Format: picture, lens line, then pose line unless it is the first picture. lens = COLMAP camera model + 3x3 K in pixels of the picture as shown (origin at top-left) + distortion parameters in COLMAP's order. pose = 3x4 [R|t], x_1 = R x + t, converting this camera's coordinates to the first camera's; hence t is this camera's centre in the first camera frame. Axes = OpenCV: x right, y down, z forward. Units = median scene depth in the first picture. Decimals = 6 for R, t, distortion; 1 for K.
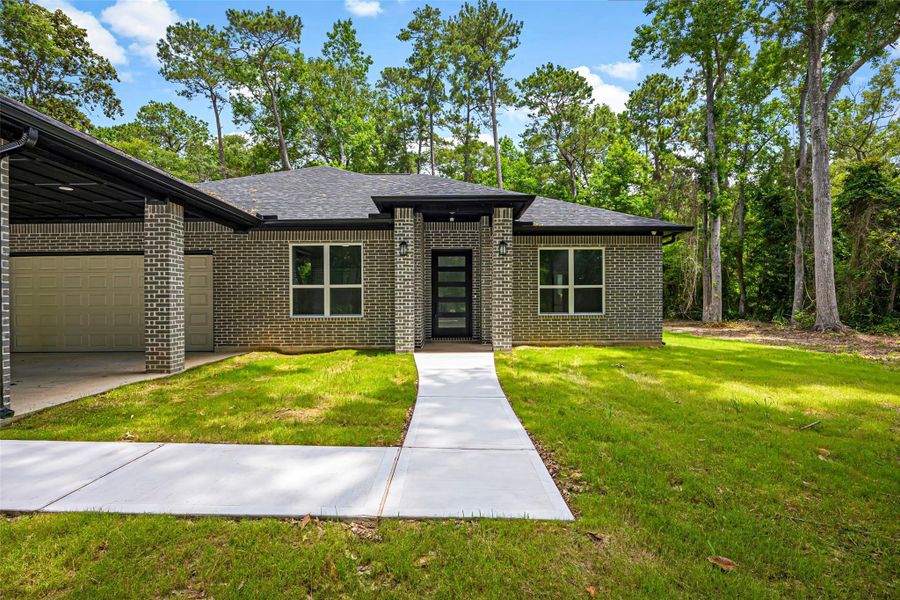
lens RADIAL K [[412.8, 0, 450.0], [0, 412.8, 300.0], [0, 0, 1]] dist [-0.001843, -0.000347]
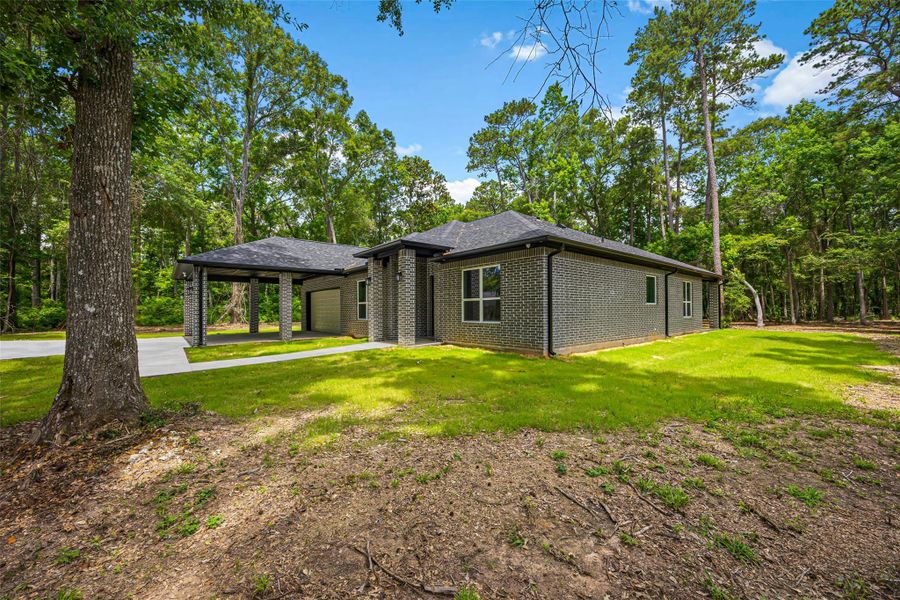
lens RADIAL K [[344.3, 0, 450.0], [0, 344.3, 300.0], [0, 0, 1]] dist [-0.000868, -0.000065]
pose [[0.648594, -0.022791, -0.760793, 0.303474], [0.008554, 0.999707, -0.022656, -0.002322], [0.761086, 0.008187, 0.648599, 0.083738]]
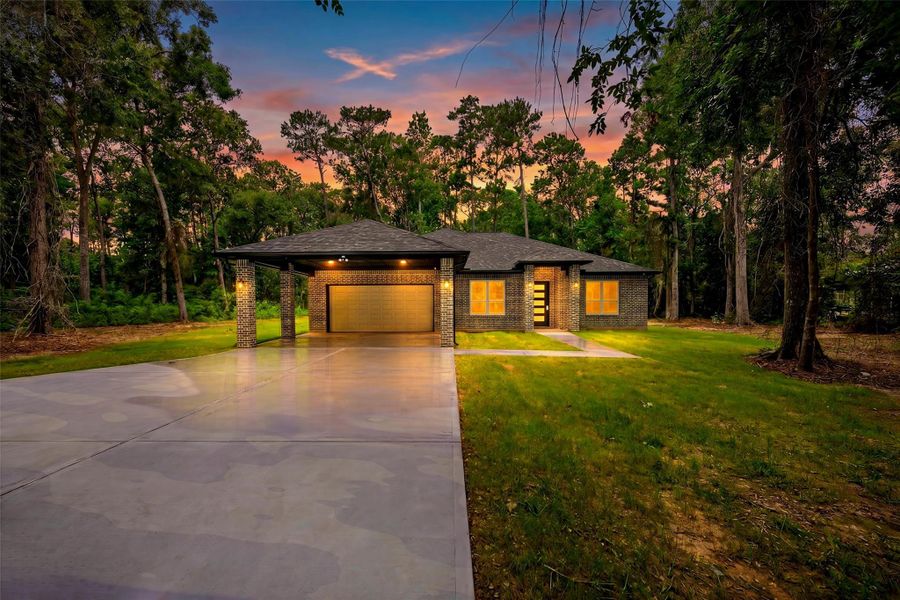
lens RADIAL K [[344.3, 0, 450.0], [0, 344.3, 300.0], [0, 0, 1]] dist [-0.000868, -0.000065]
pose [[0.999930, -0.002069, -0.011678, -0.133894], [0.002025, 0.999991, -0.003740, -0.009546], [0.011686, 0.003716, 0.999925, -0.218721]]
